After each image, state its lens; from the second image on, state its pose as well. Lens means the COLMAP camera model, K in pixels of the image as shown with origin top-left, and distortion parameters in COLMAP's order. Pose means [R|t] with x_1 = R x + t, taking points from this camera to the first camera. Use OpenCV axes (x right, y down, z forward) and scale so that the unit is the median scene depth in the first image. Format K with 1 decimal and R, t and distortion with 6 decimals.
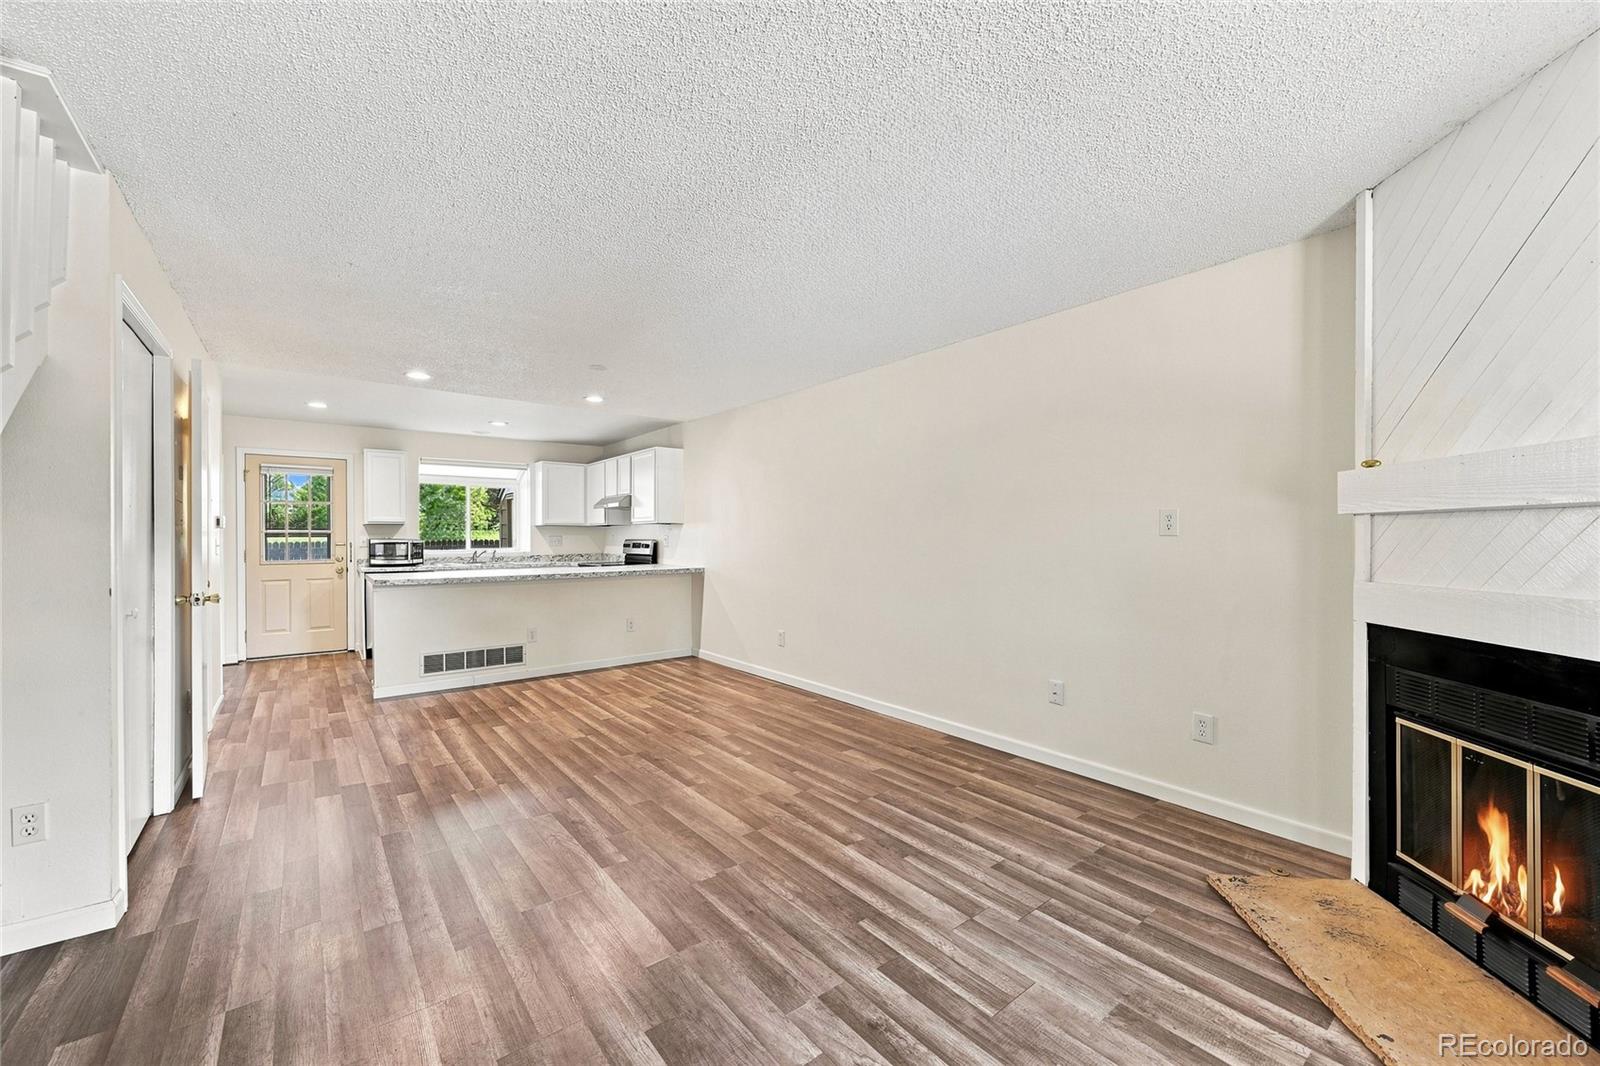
lens RADIAL K [[630.0, 0, 797.9], [0, 630.0, 537.2], [0, 0, 1]] dist [0.000558, 0.000357]
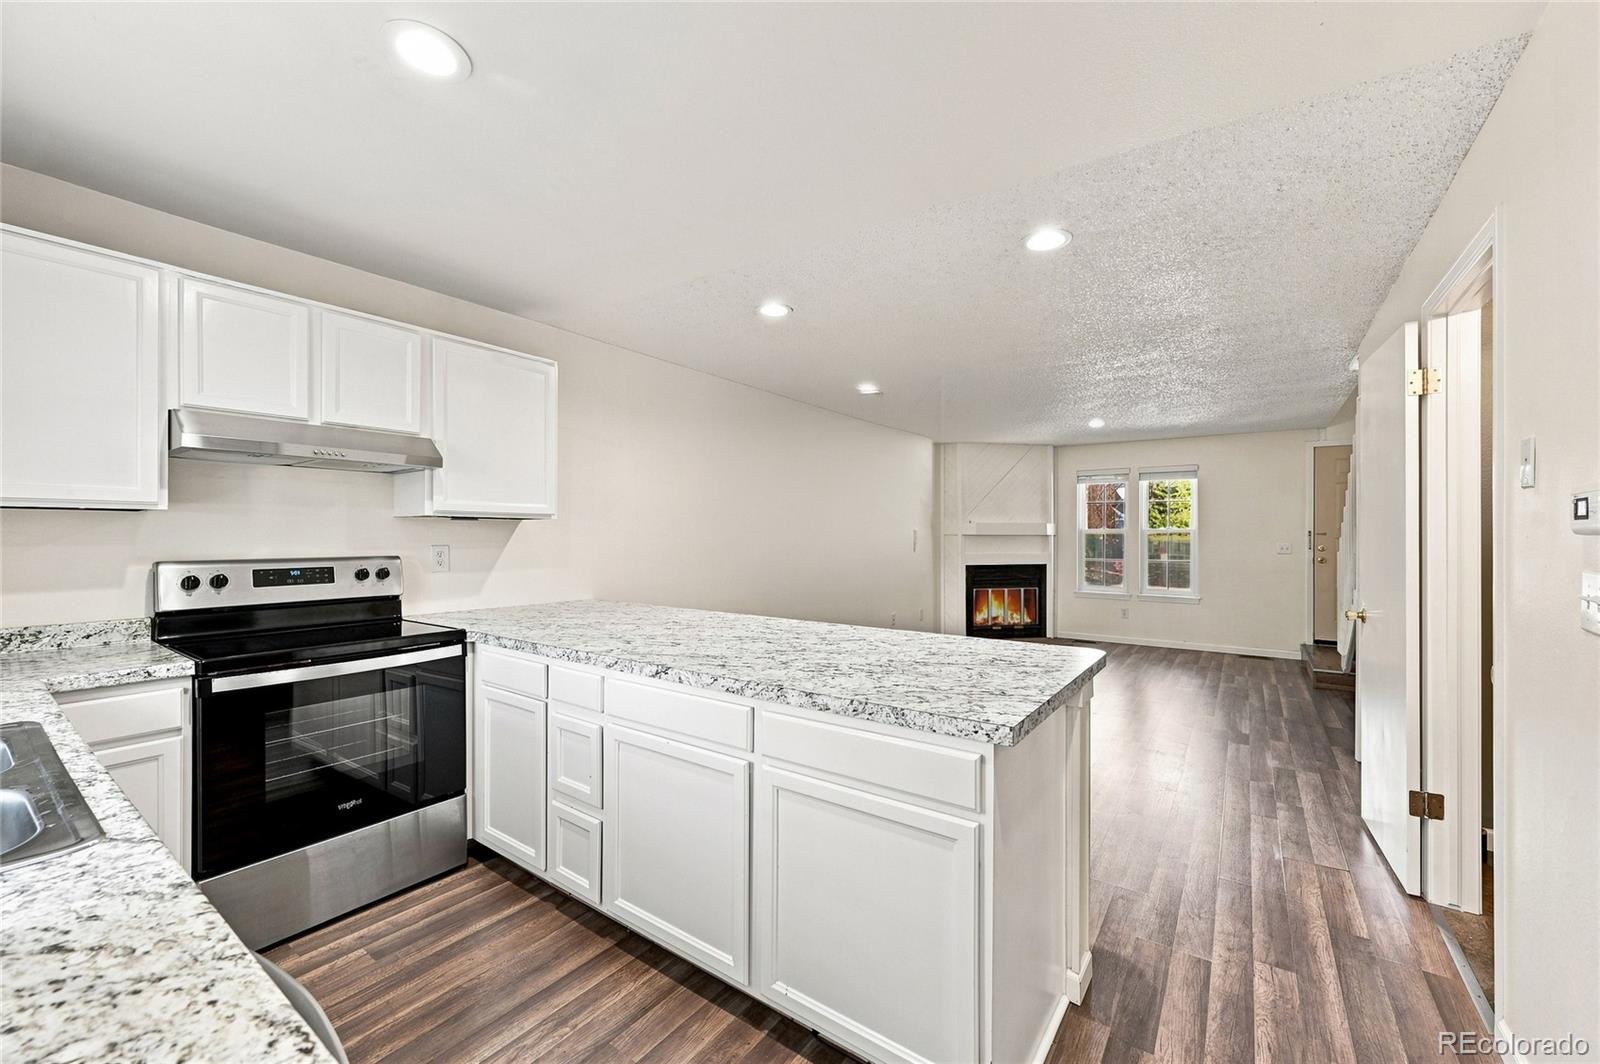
lens RADIAL K [[630.0, 0, 797.9], [0, 630.0, 536.2], [0, 0, 1]] dist [0.000558, 0.000357]
pose [[-0.279388, -0.000444, 0.960178, -1.273211], [-0.000422, 1.000000, 0.000340, -0.016125], [-0.960178, -0.000310, -0.279388, 1.640748]]
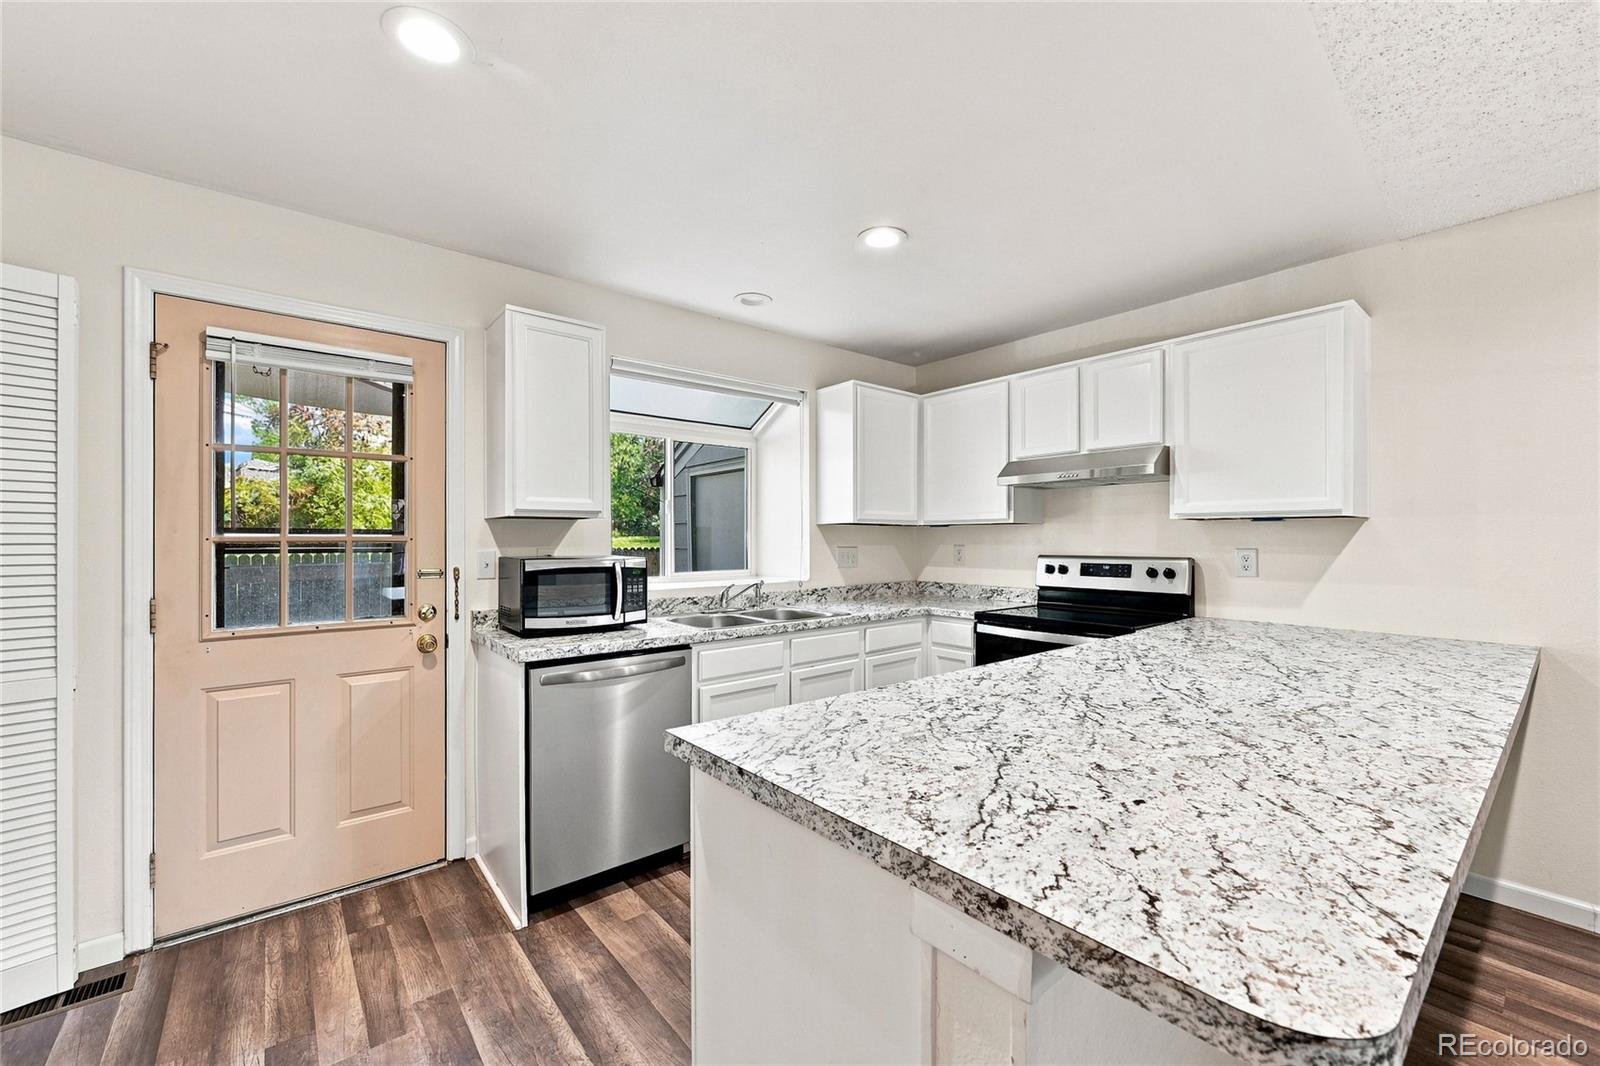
lens RADIAL K [[640.0, 0, 801.7], [0, 640.0, 531.5], [0, 0, 1]] dist [-0.000881, 0.000044]
pose [[0.999603, 0.001073, 0.028172, -0.932462], [-0.000739, 0.999930, -0.011844, -0.015274], [-0.028183, 0.011818, 0.999533, 1.114461]]
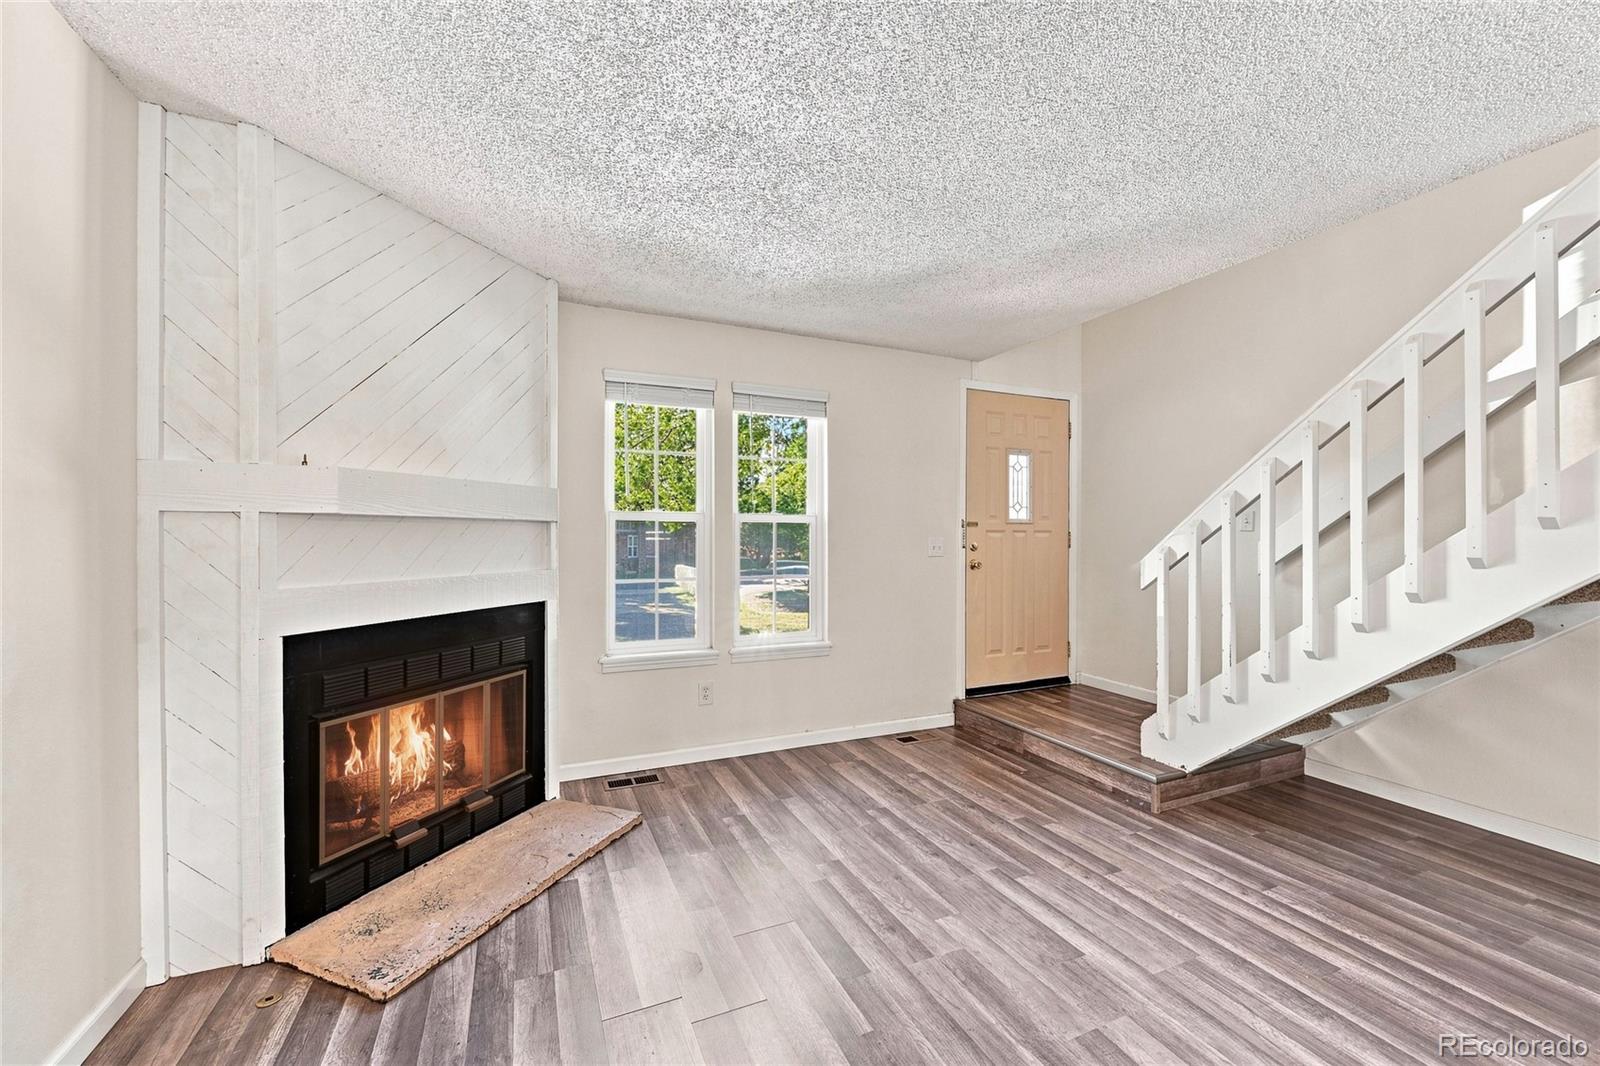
lens RADIAL K [[630.0, 0, 797.9], [0, 630.0, 537.2], [0, 0, 1]] dist [0.000558, 0.000357]
pose [[-0.968981, 0.000447, 0.247134, -0.004507], [0.000957, 0.999998, 0.001945, -0.002260], [-0.247133, 0.002122, -0.968979, 0.943145]]
